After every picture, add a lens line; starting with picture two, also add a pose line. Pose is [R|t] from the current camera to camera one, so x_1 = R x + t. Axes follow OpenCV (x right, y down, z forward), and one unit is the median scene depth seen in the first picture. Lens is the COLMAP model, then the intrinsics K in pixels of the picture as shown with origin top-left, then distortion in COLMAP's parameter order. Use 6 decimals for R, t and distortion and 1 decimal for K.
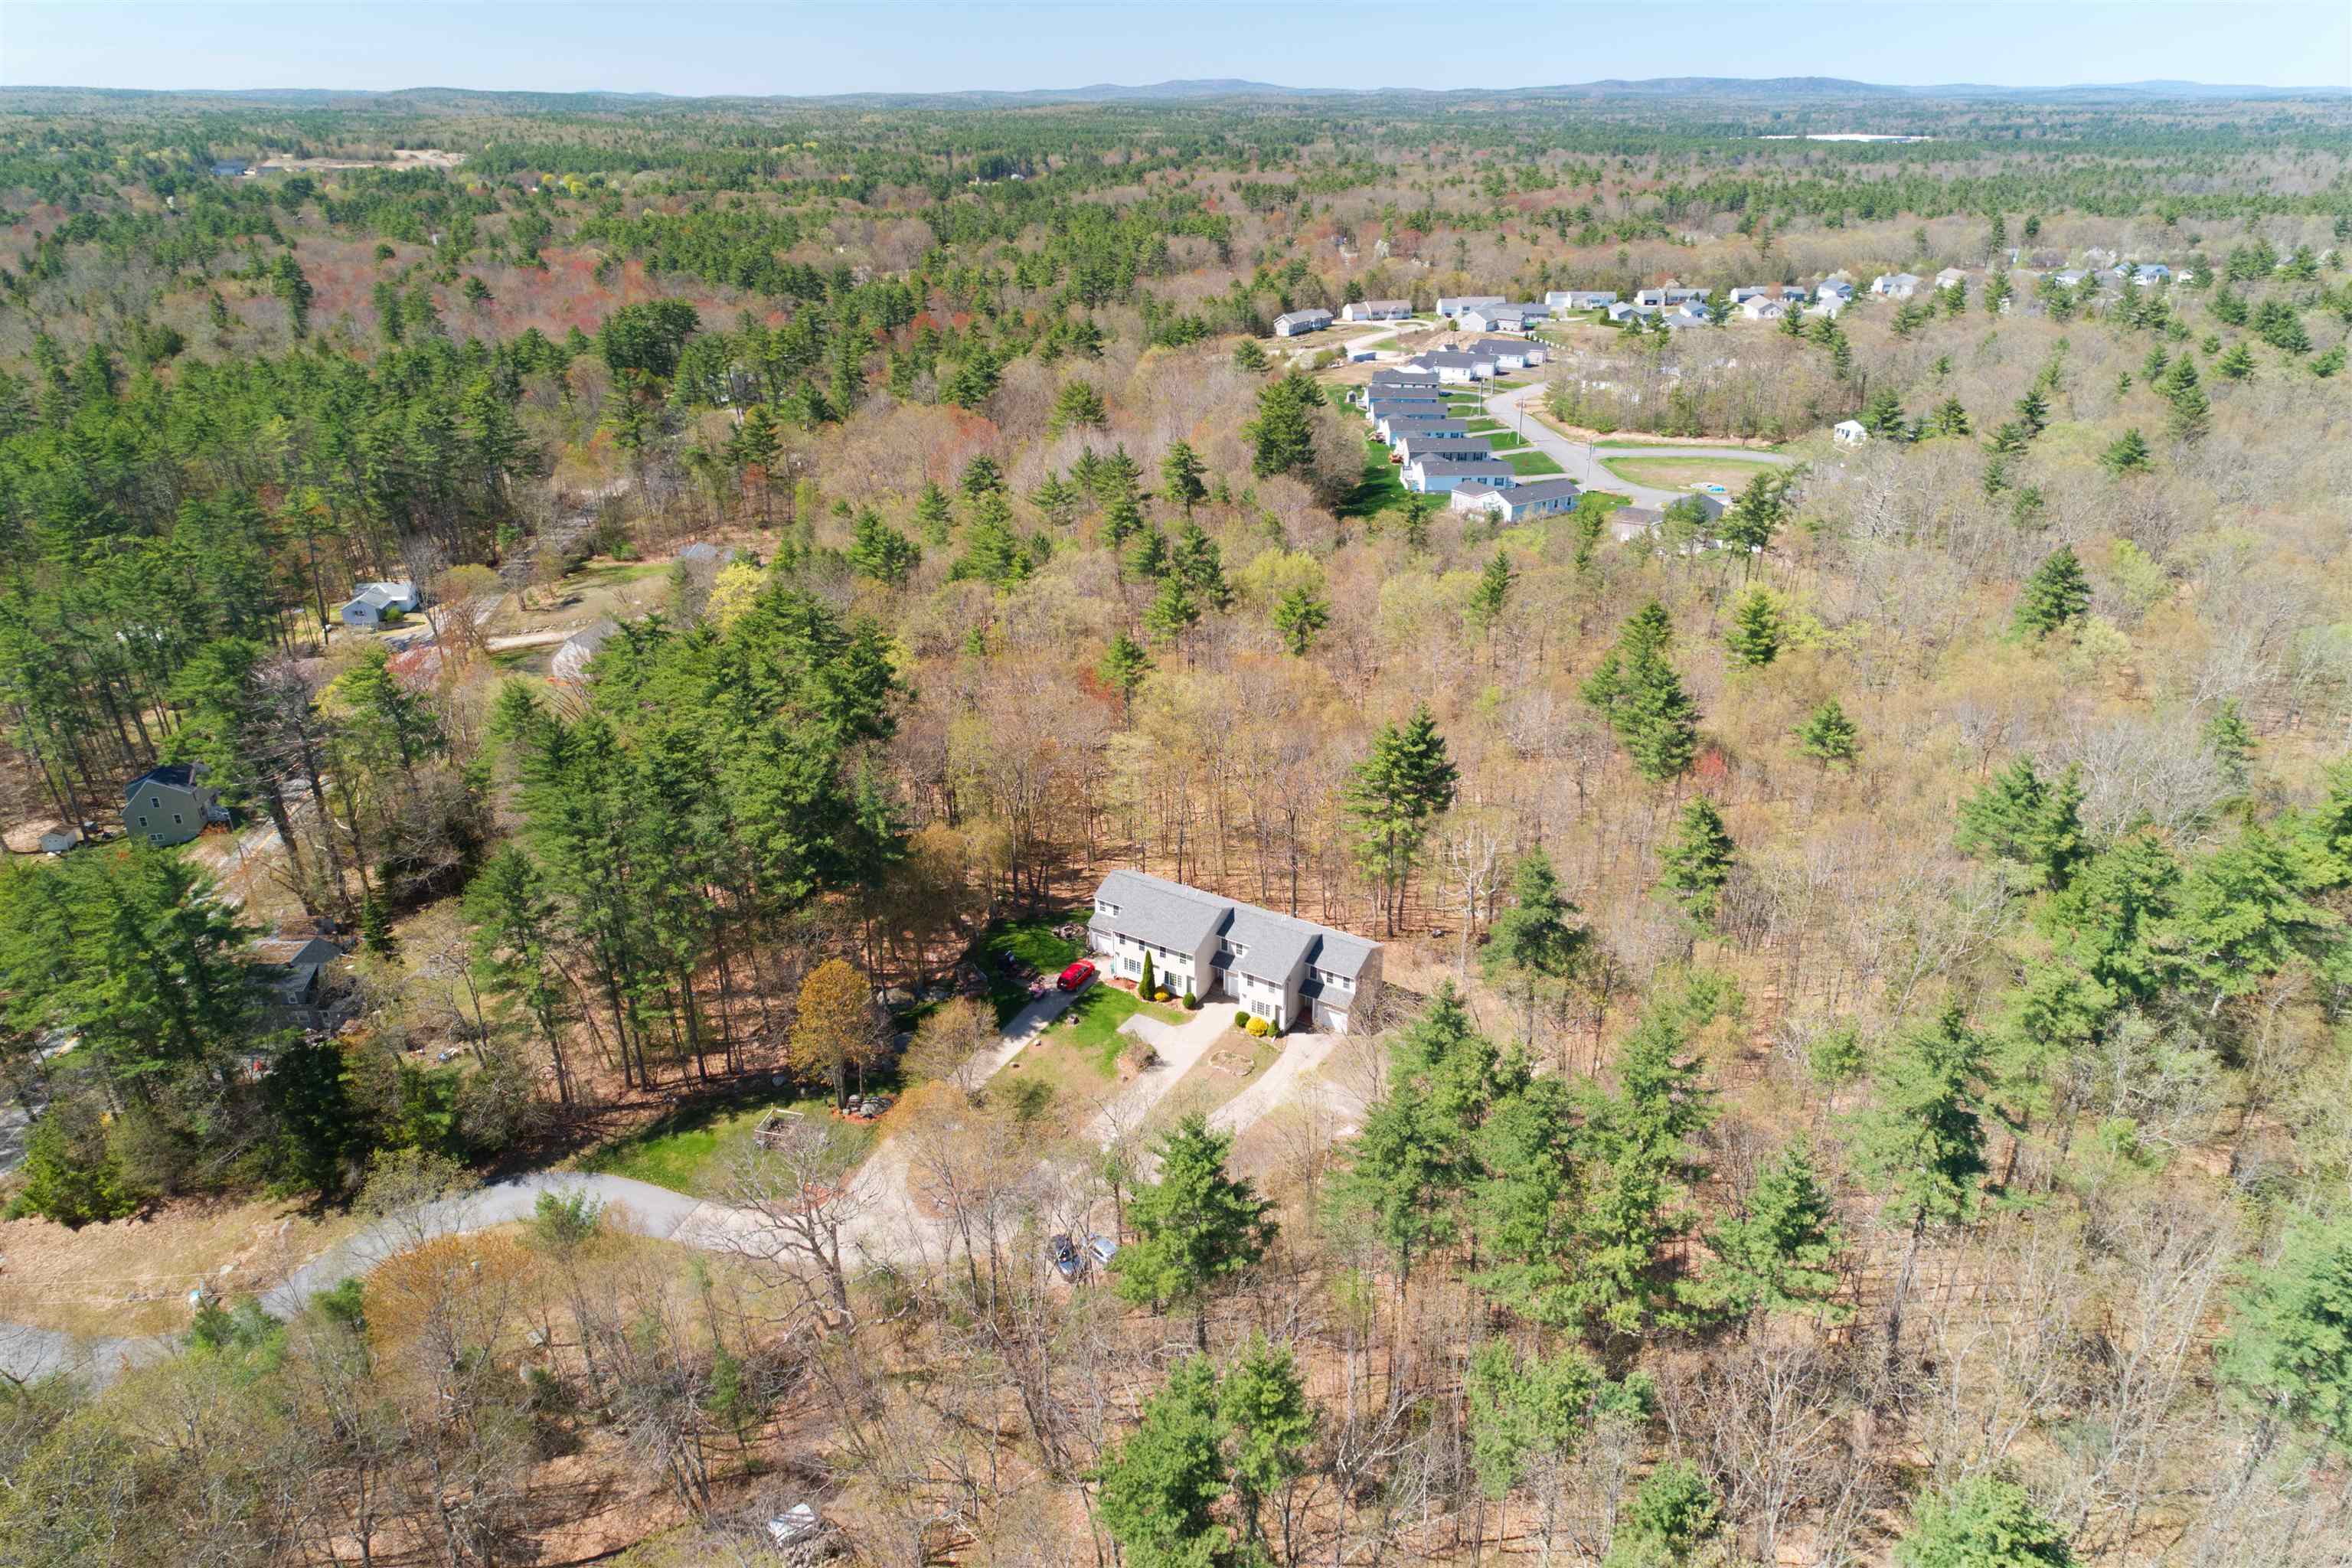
lens RADIAL K [[1504.7, 0, 1175.9], [0, 1504.7, 780.6], [0, 0, 1]] dist [0.002260, 0.002481]
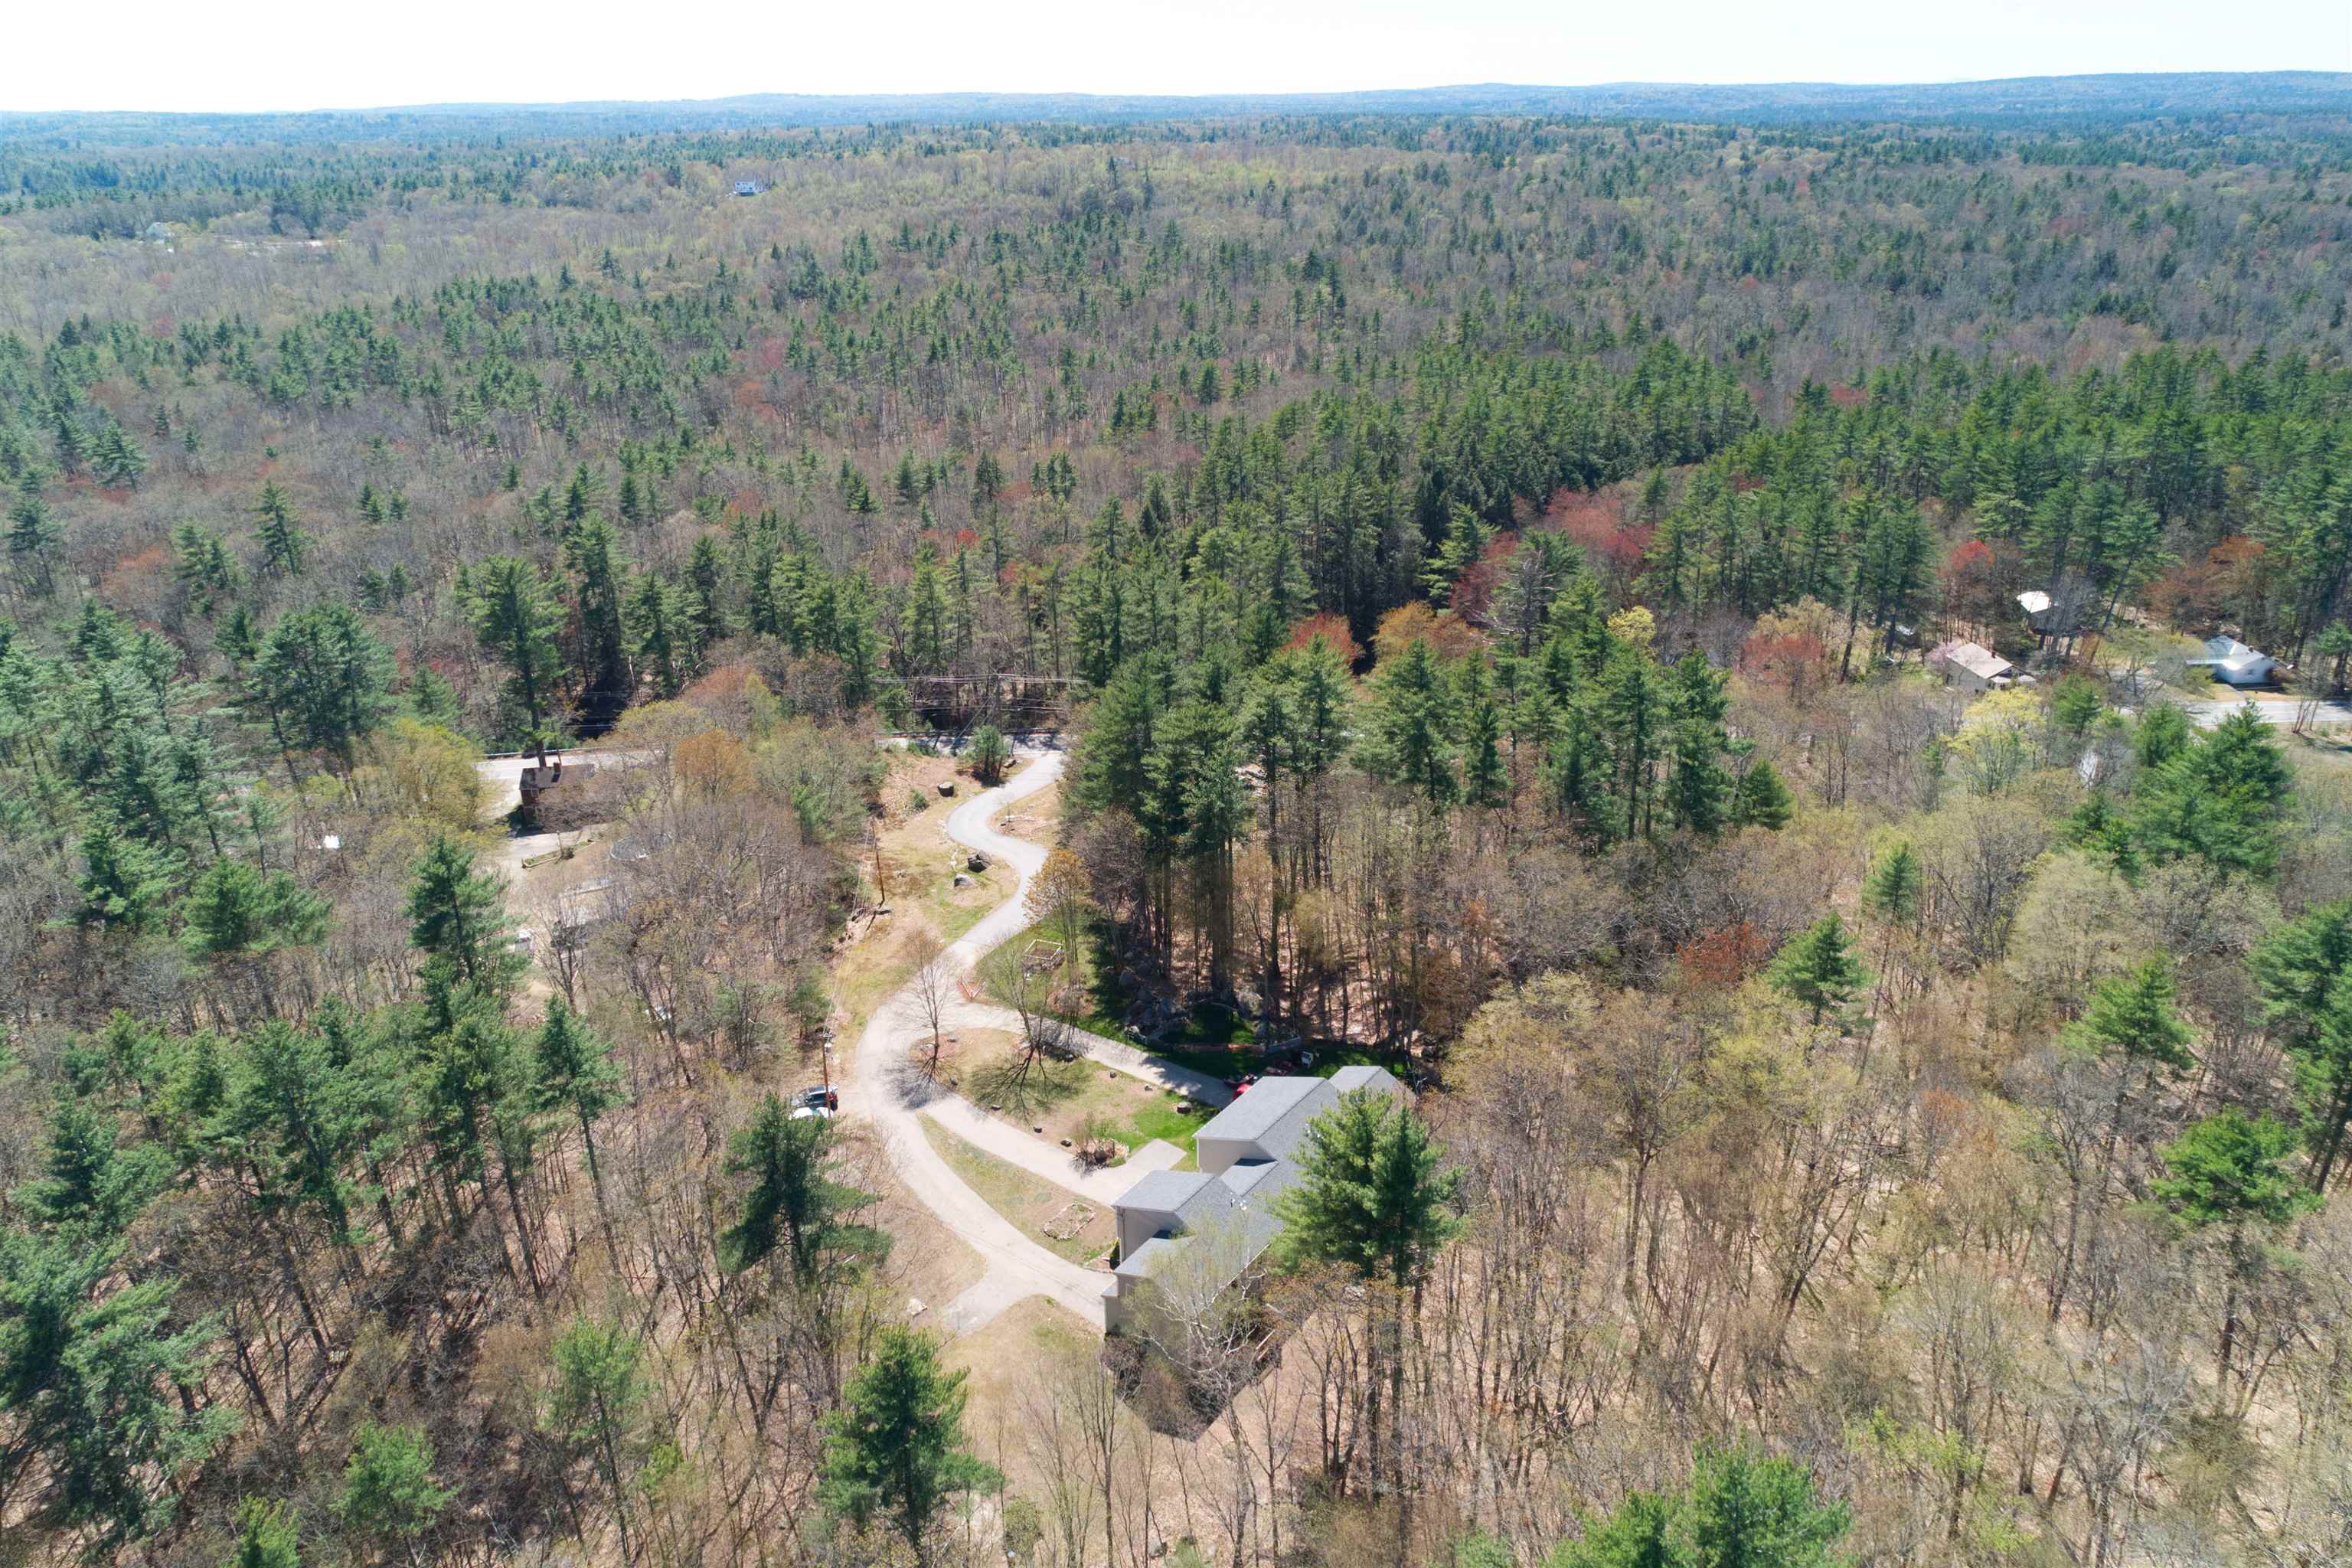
lens RADIAL K [[1504.7, 0, 1172.9], [0, 1504.7, 784.3], [0, 0, 1]] dist [0.002260, 0.002481]
pose [[-0.109064, 0.433500, -0.894529, 0.284027], [-0.386373, 0.810649, 0.439959, -0.169816], [0.915872, 0.393605, 0.079080, 0.373817]]
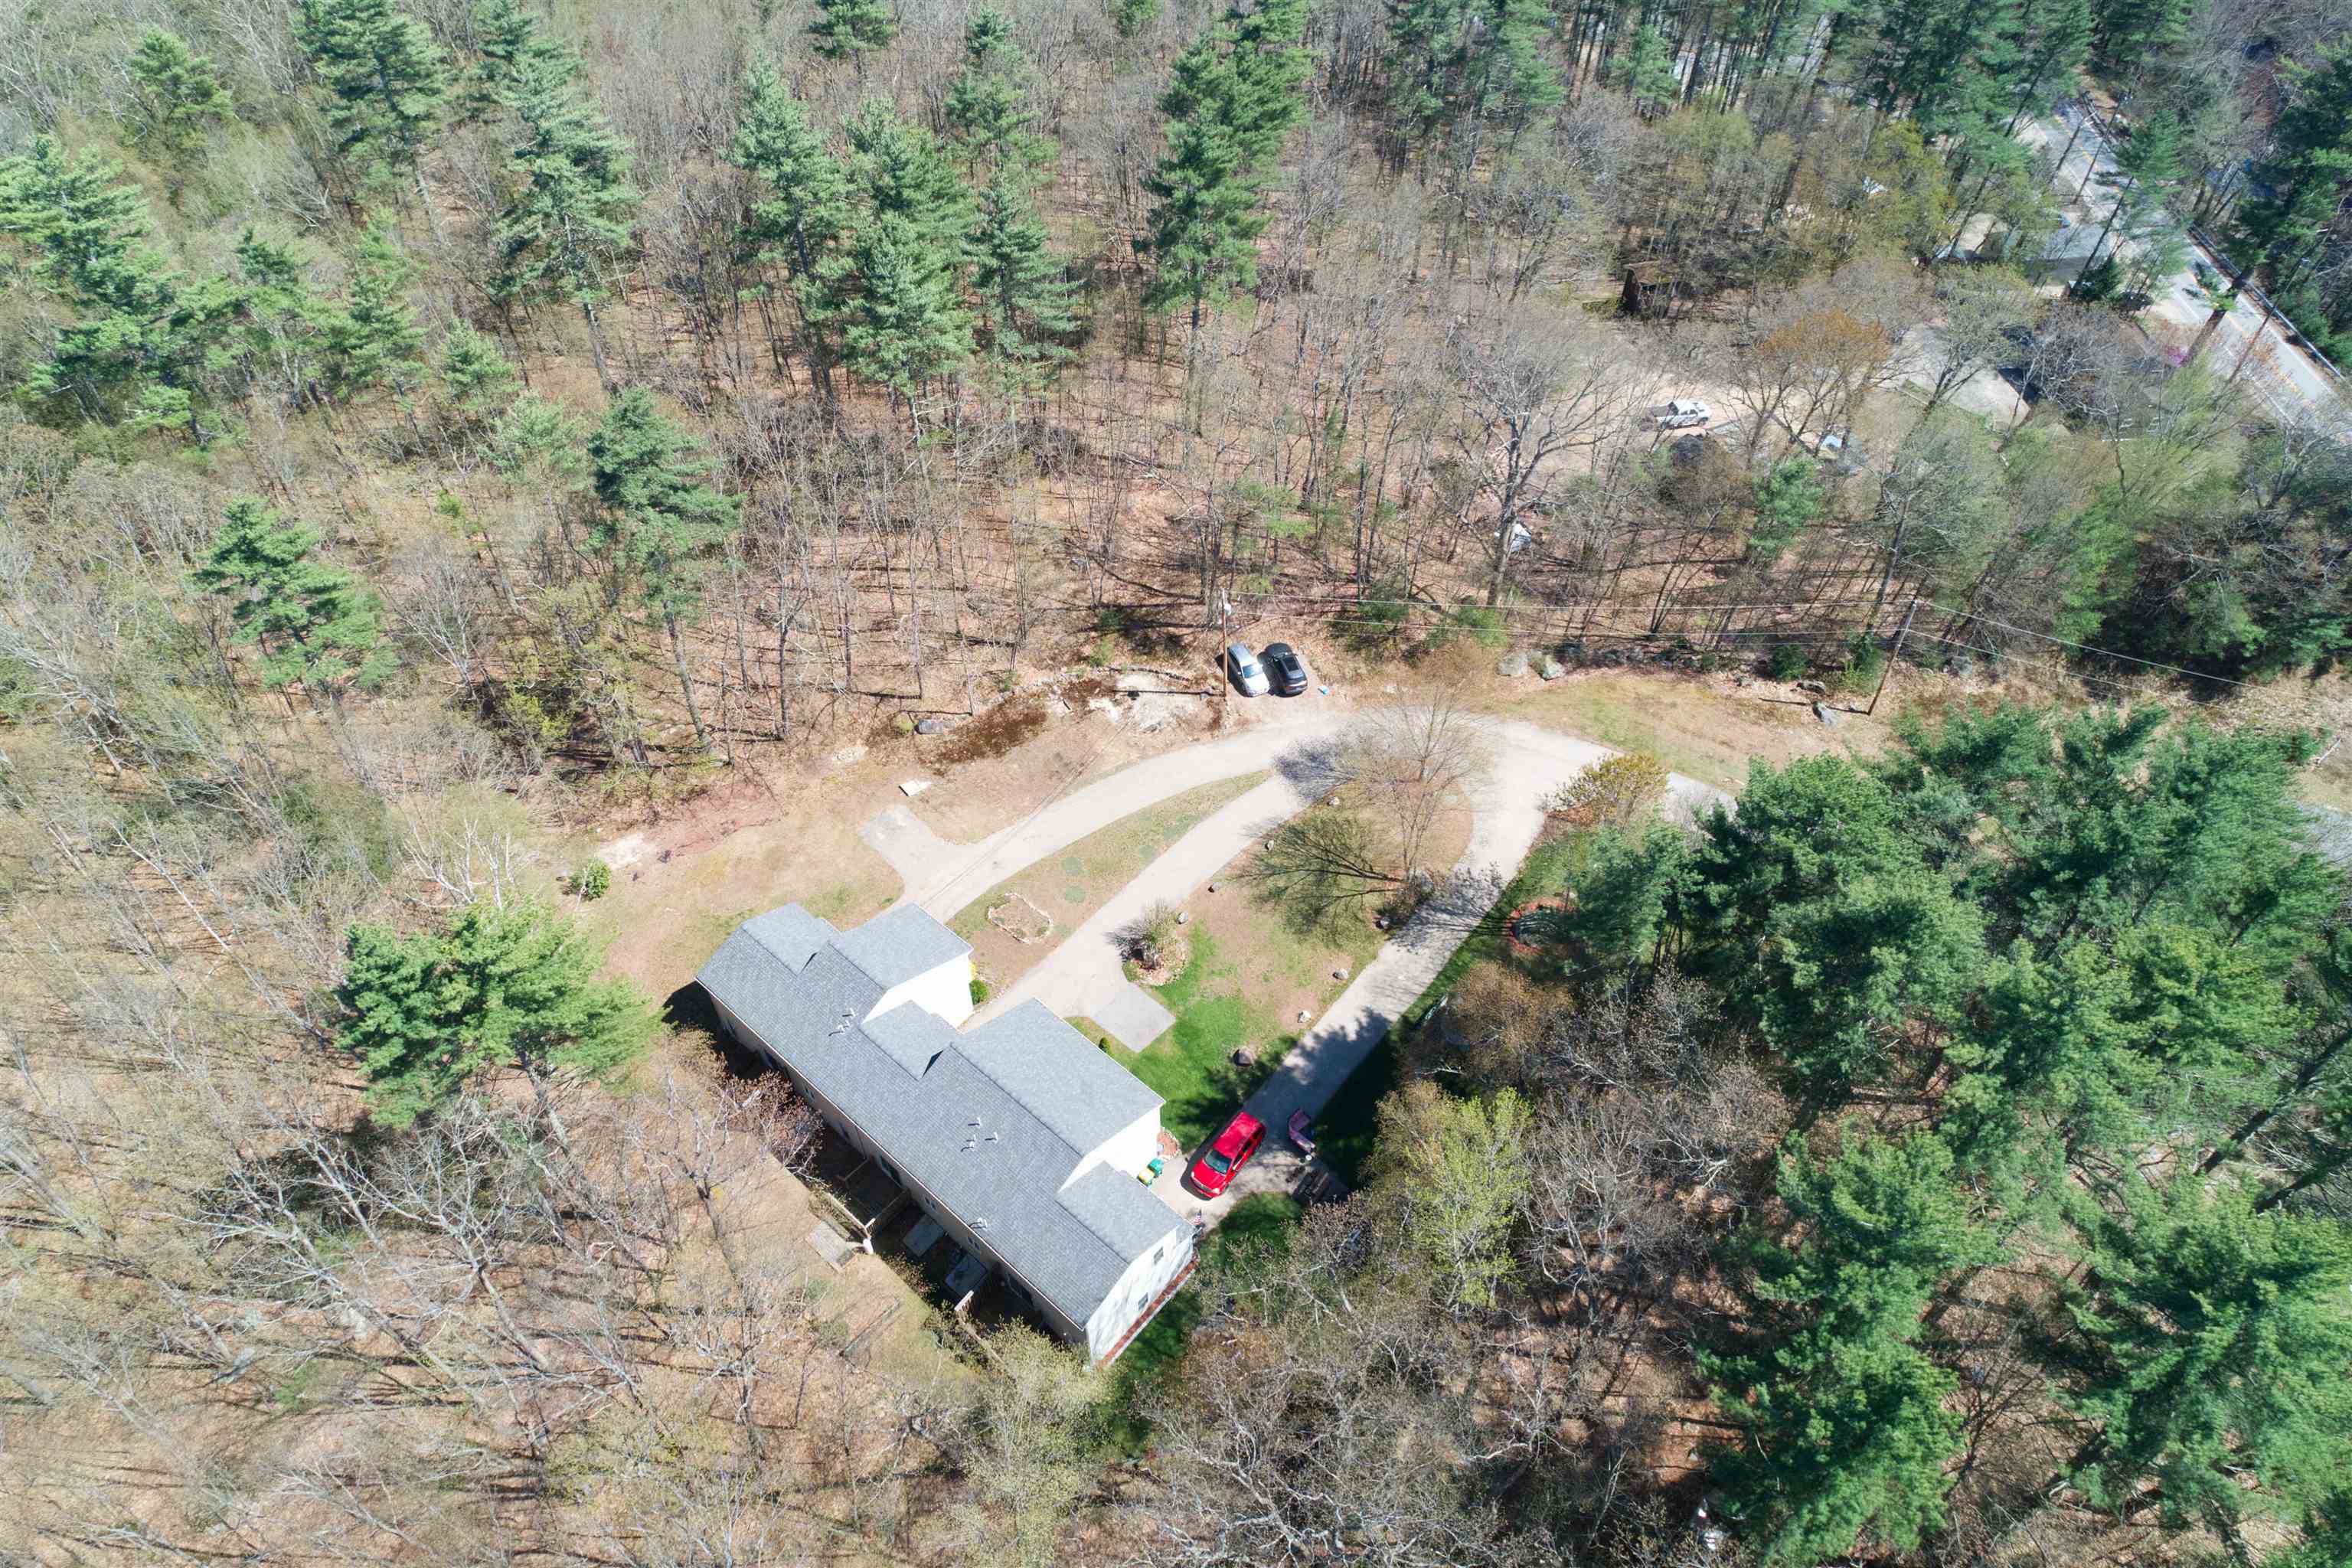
lens RADIAL K [[1504.7, 0, 1179.3], [0, 1504.7, 792.0], [0, 0, 1]] dist [0.002260, 0.002481]
pose [[-0.986809, -0.114028, 0.114913, -0.044268], [0.075371, 0.304593, 0.949496, -0.195048], [-0.143271, 0.945633, -0.291980, 0.475628]]
